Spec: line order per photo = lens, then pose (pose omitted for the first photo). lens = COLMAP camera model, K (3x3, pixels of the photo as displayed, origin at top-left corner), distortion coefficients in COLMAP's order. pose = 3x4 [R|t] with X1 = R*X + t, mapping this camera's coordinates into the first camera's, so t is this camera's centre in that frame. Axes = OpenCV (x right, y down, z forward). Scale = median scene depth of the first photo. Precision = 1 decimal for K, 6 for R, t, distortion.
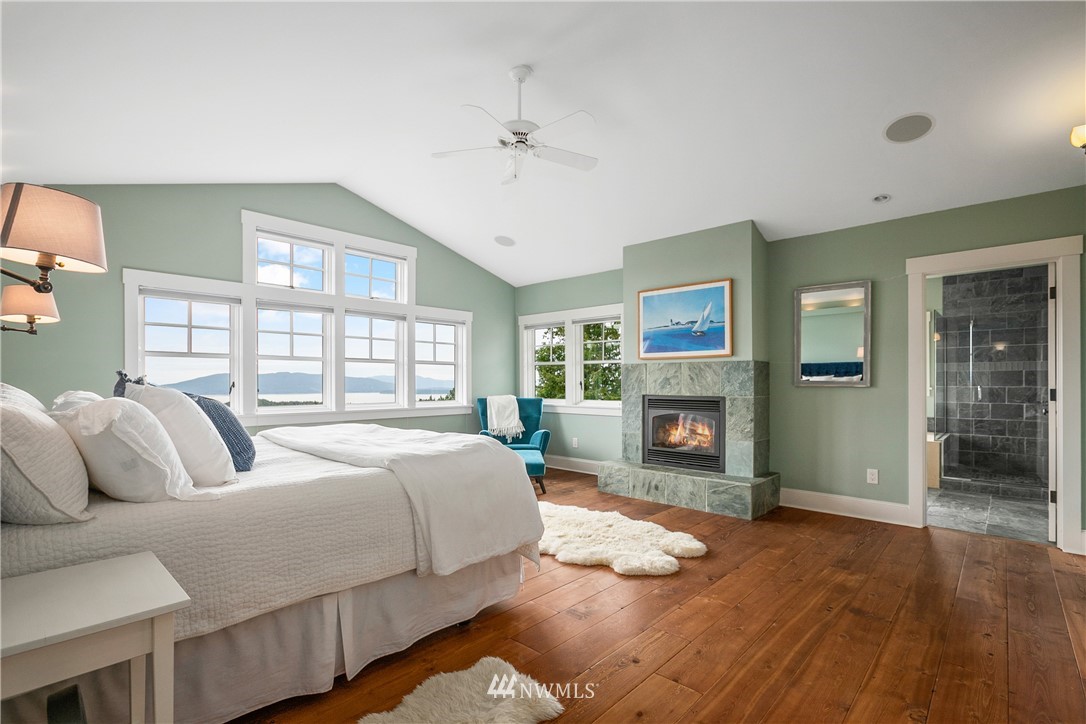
lens RADIAL K [[493.6, 0, 533.8], [0, 493.6, 369.1], [0, 0, 1]] dist [-0.023301, 0.011799]
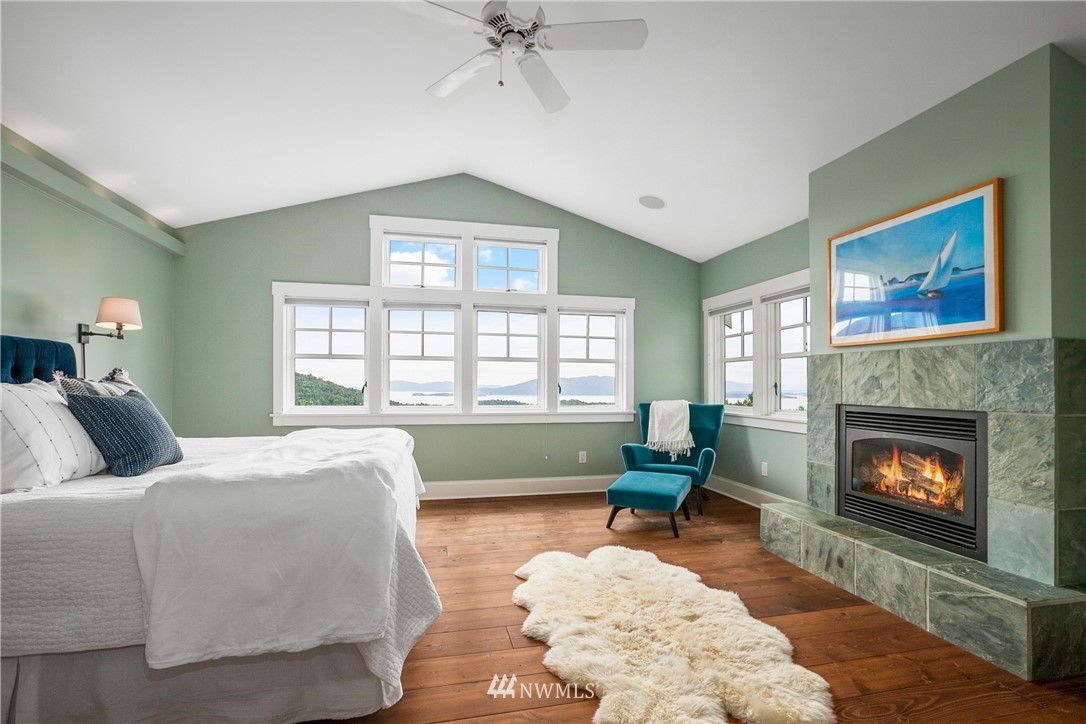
lens RADIAL K [[493.6, 0, 541.9], [0, 493.6, 370.9], [0, 0, 1]] dist [-0.023301, 0.011799]
pose [[0.841615, -0.009094, -0.540001, 0.256776], [0.008191, 0.999958, -0.004075, 0.010648], [0.540016, -0.000993, 0.841654, 0.302813]]
